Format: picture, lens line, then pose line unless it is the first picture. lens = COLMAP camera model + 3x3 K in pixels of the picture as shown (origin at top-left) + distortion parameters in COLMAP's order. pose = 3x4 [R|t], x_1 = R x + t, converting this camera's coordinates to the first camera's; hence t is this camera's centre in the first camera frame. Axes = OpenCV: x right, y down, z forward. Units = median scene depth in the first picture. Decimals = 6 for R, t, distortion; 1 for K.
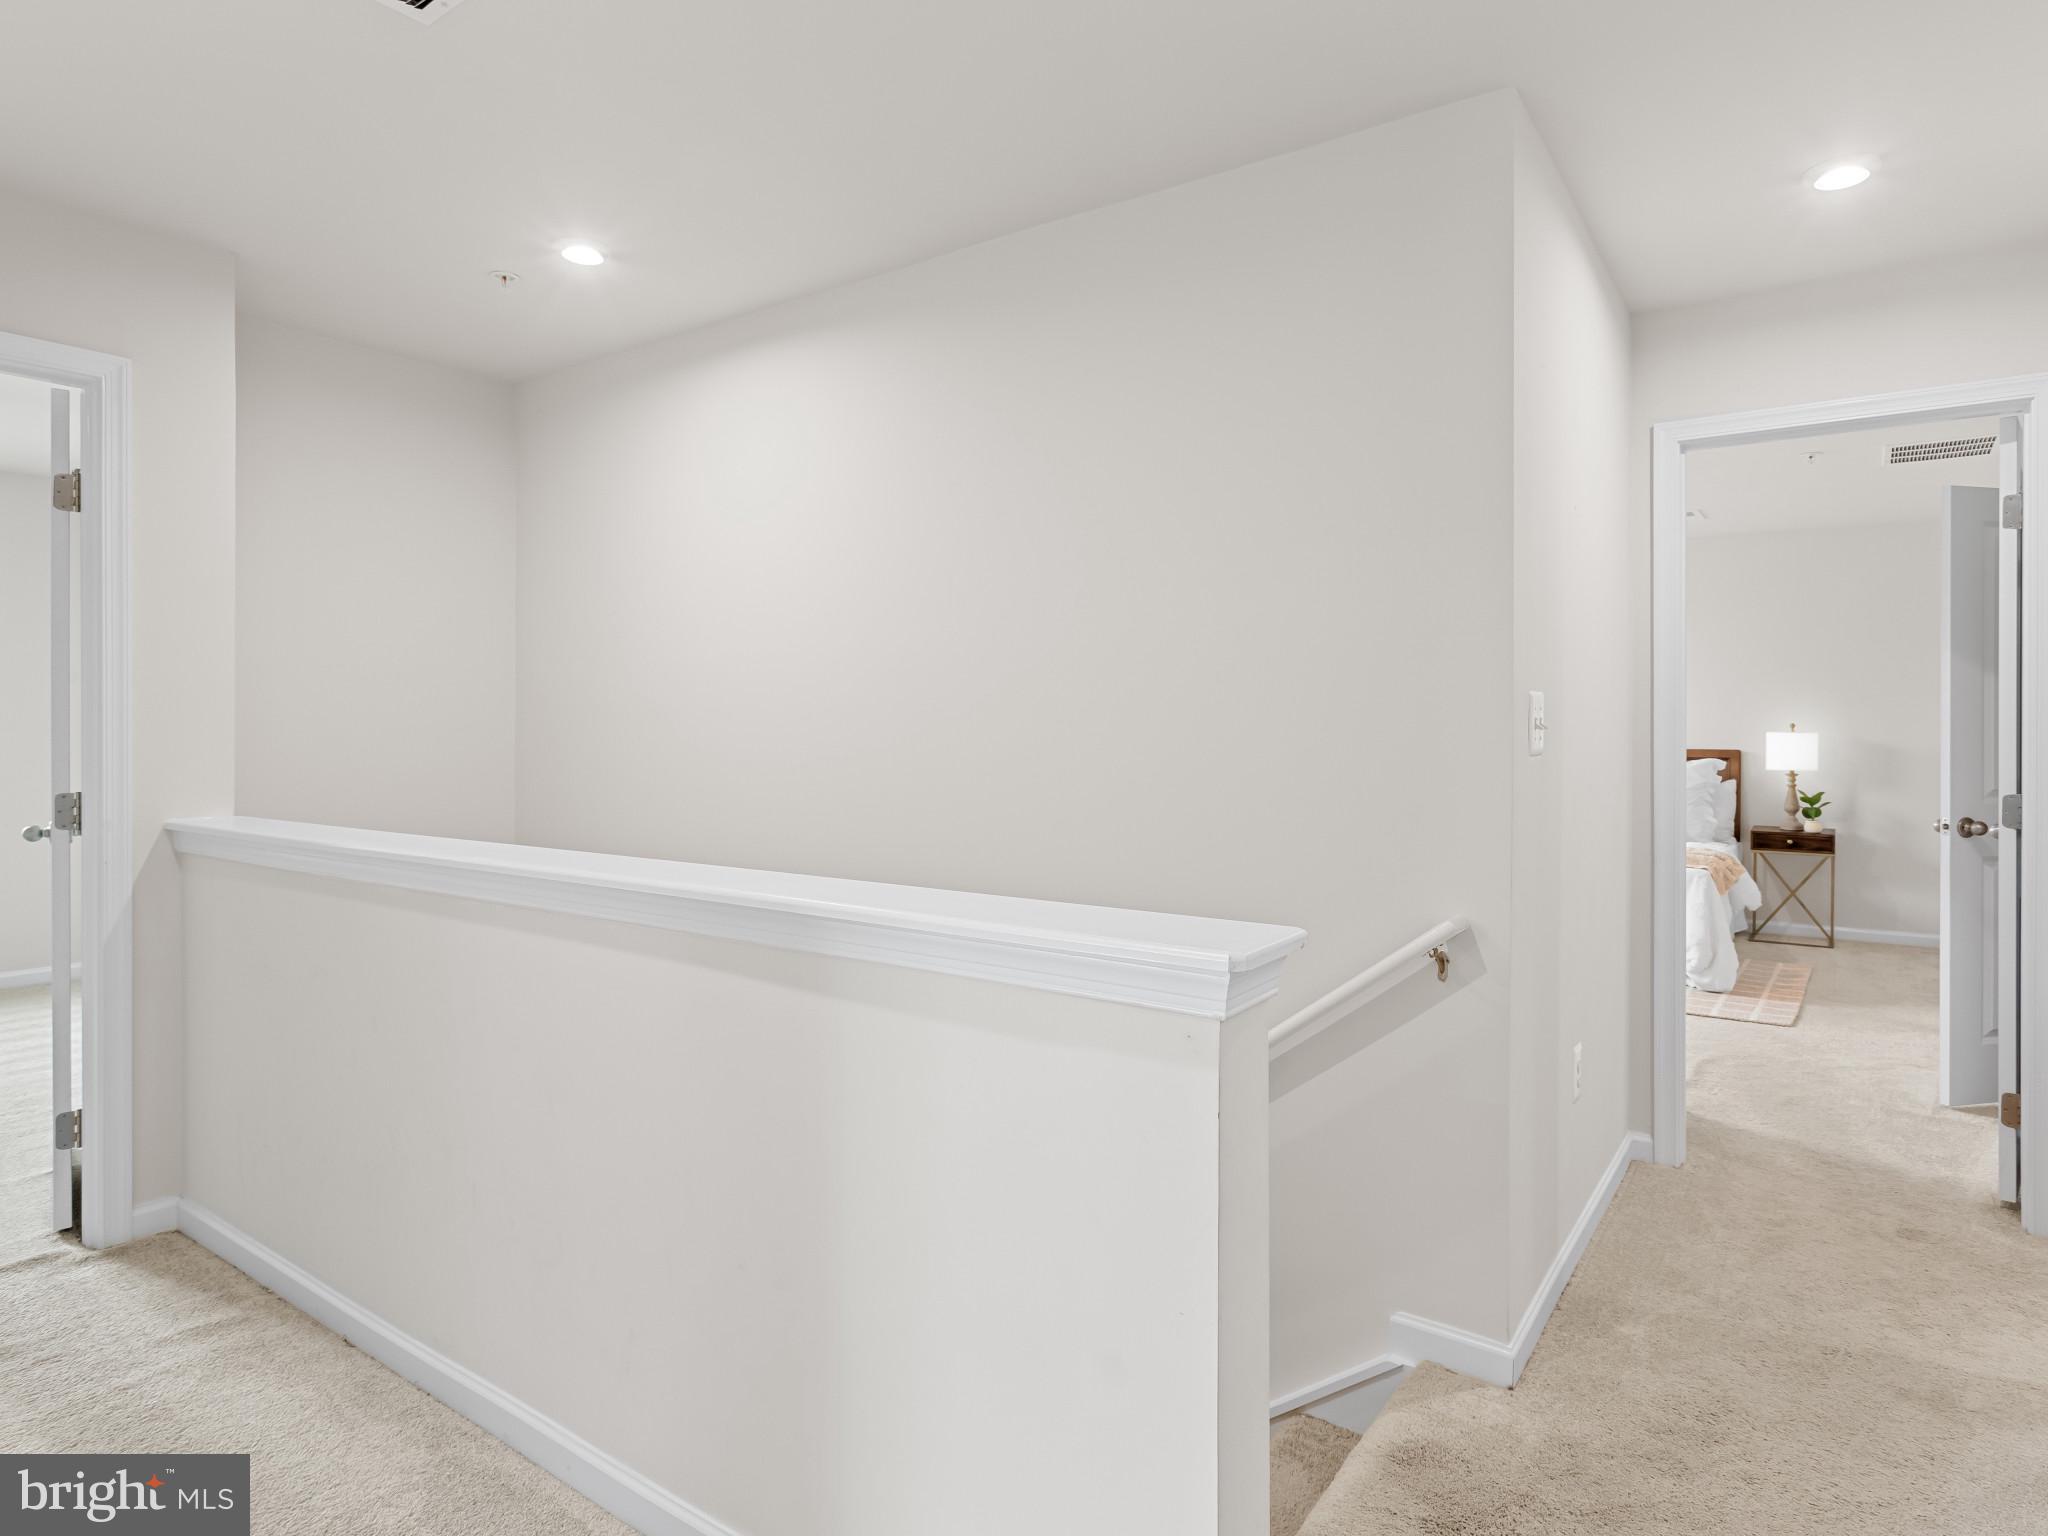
lens RADIAL K [[1180.4, 0, 1032.6], [0, 1180.4, 724.6], [0, 0, 1]] dist [-0.000817, 0.001968]
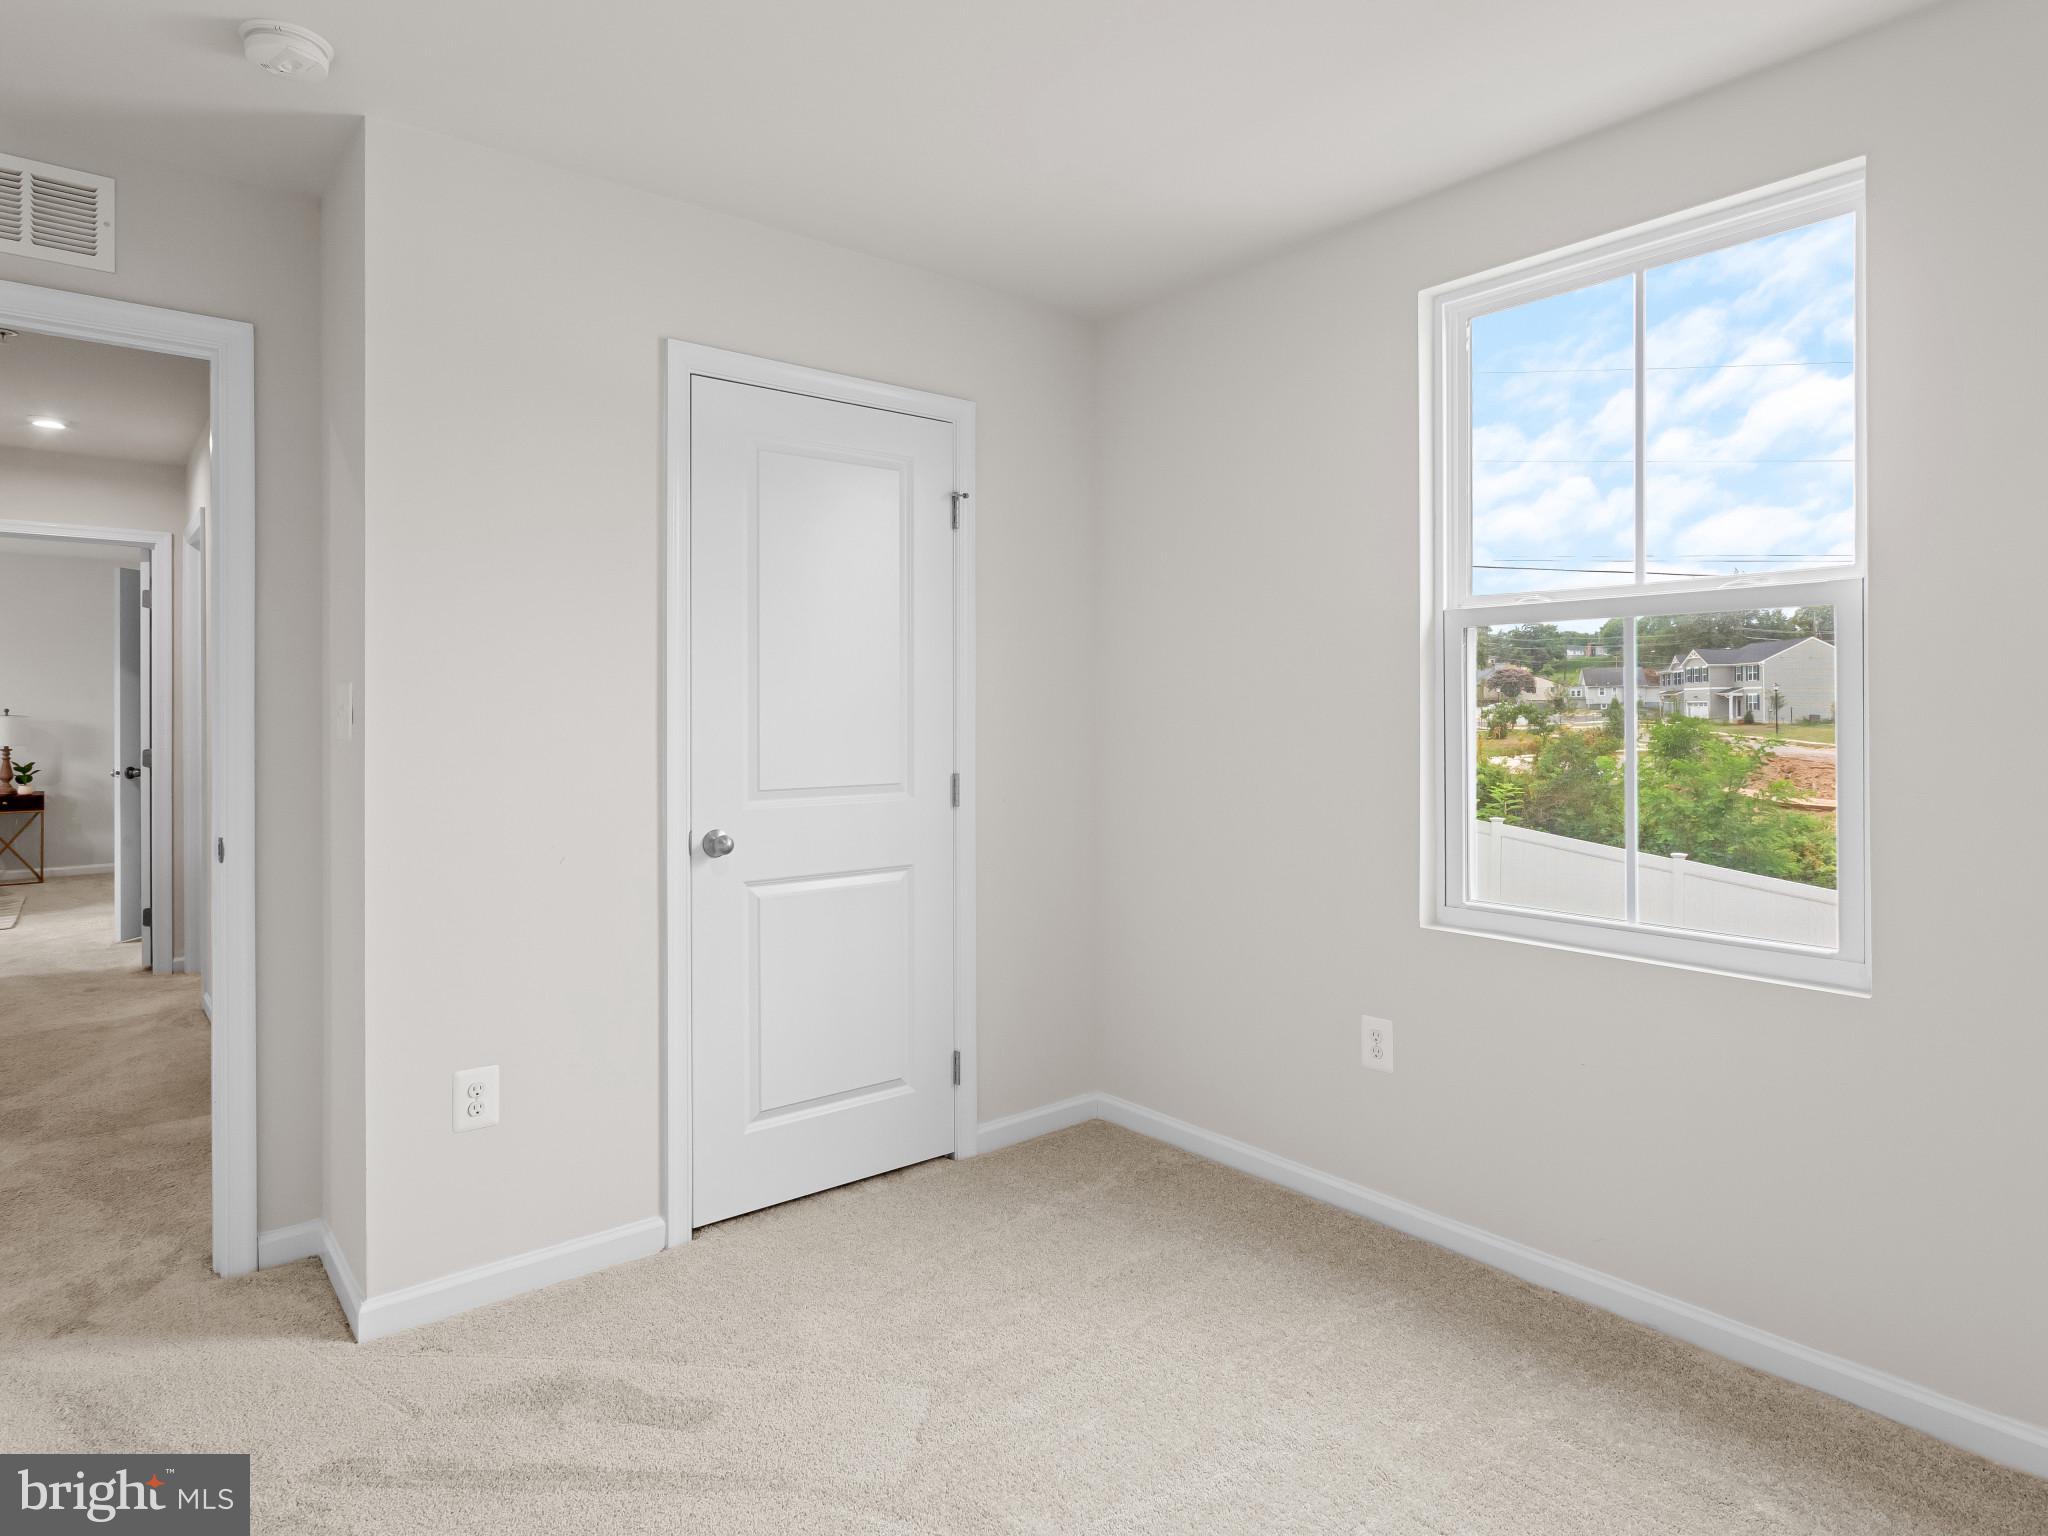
lens RADIAL K [[1180.4, 0, 1032.6], [0, 1180.4, 724.6], [0, 0, 1]] dist [-0.000817, 0.001968]
pose [[0.271094, -0.009890, 0.962502, -0.291429], [-0.003964, 0.999927, 0.011391, -0.003351], [-0.962545, -0.006904, 0.271035, -0.422604]]
